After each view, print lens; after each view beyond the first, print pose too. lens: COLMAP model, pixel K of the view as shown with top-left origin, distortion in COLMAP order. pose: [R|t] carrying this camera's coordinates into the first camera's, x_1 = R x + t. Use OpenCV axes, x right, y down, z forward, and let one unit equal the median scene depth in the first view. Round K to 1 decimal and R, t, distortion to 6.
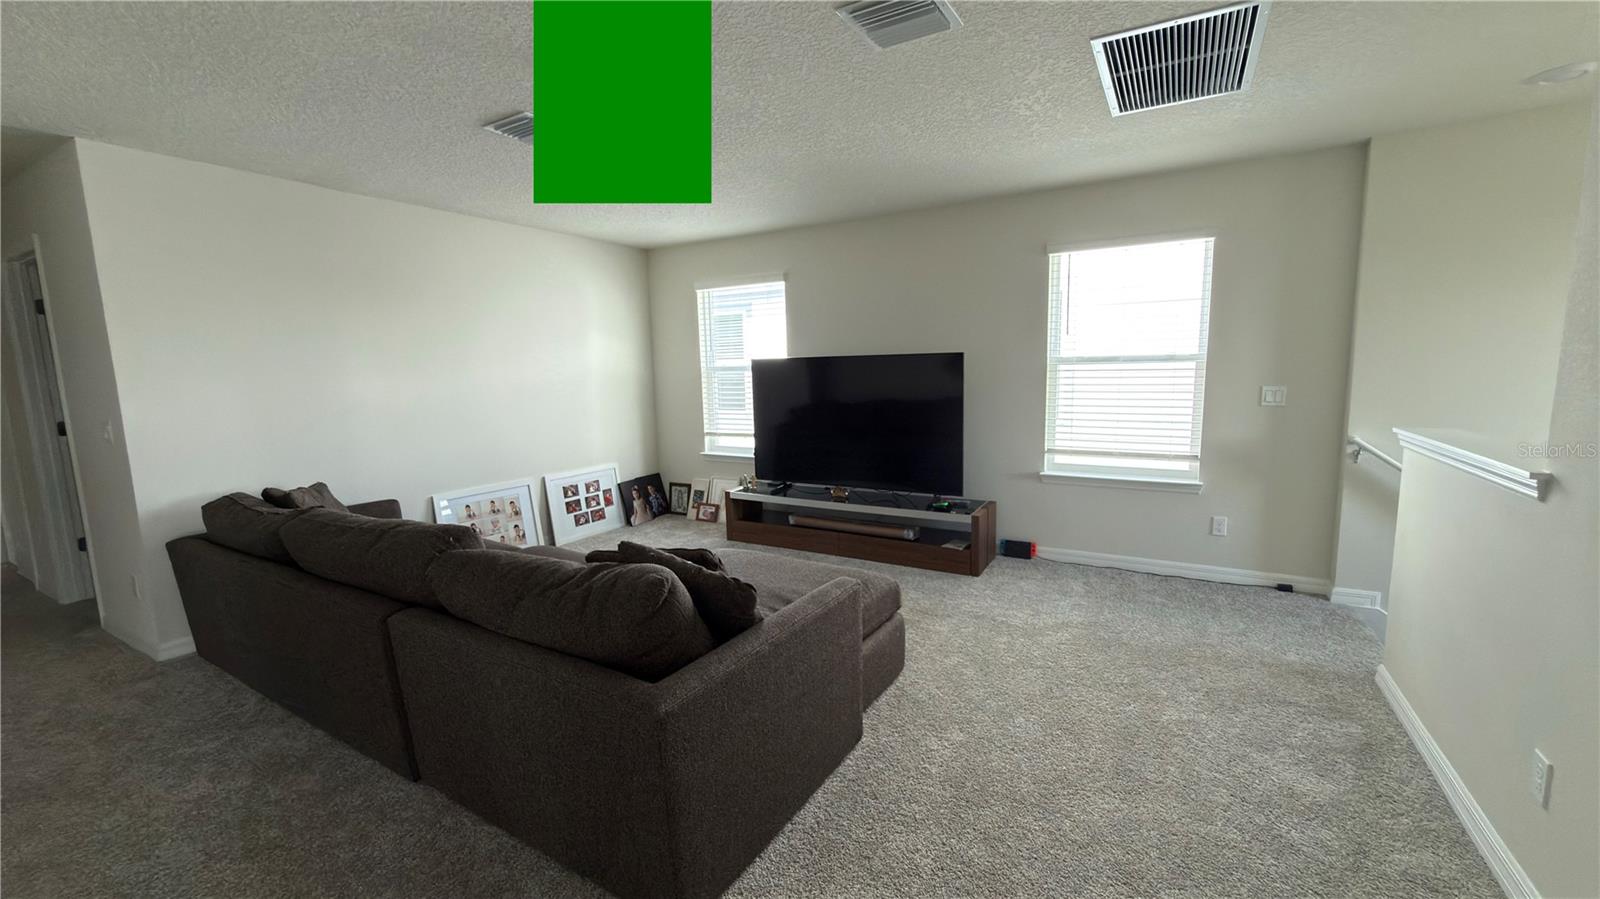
lens RADIAL K [[643.5, 0, 784.7], [0, 643.5, 440.2], [0, 0, 1]] dist [0.000295, 0.000230]
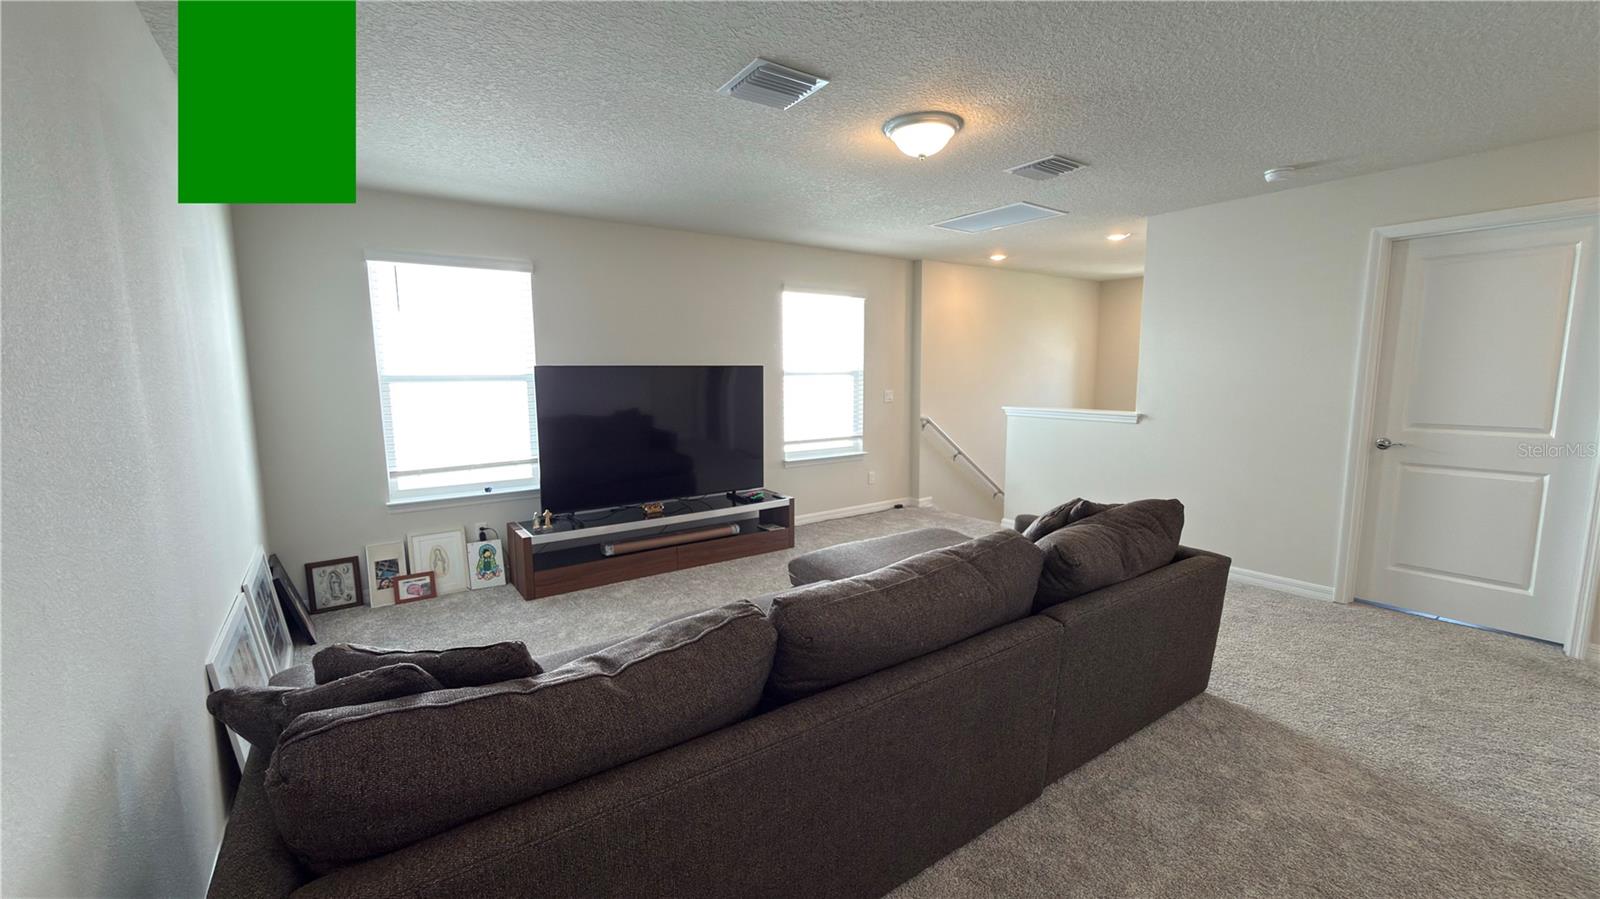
lens RADIAL K [[643.5, 0, 791.6], [0, 643.5, 451.5], [0, 0, 1]] dist [0.000295, 0.000230]
pose [[0.399392, -0.090990, 0.912254, -0.635342], [0.105518, 0.993012, 0.052848, -0.028096], [-0.910688, 0.075152, 0.406202, 0.383684]]
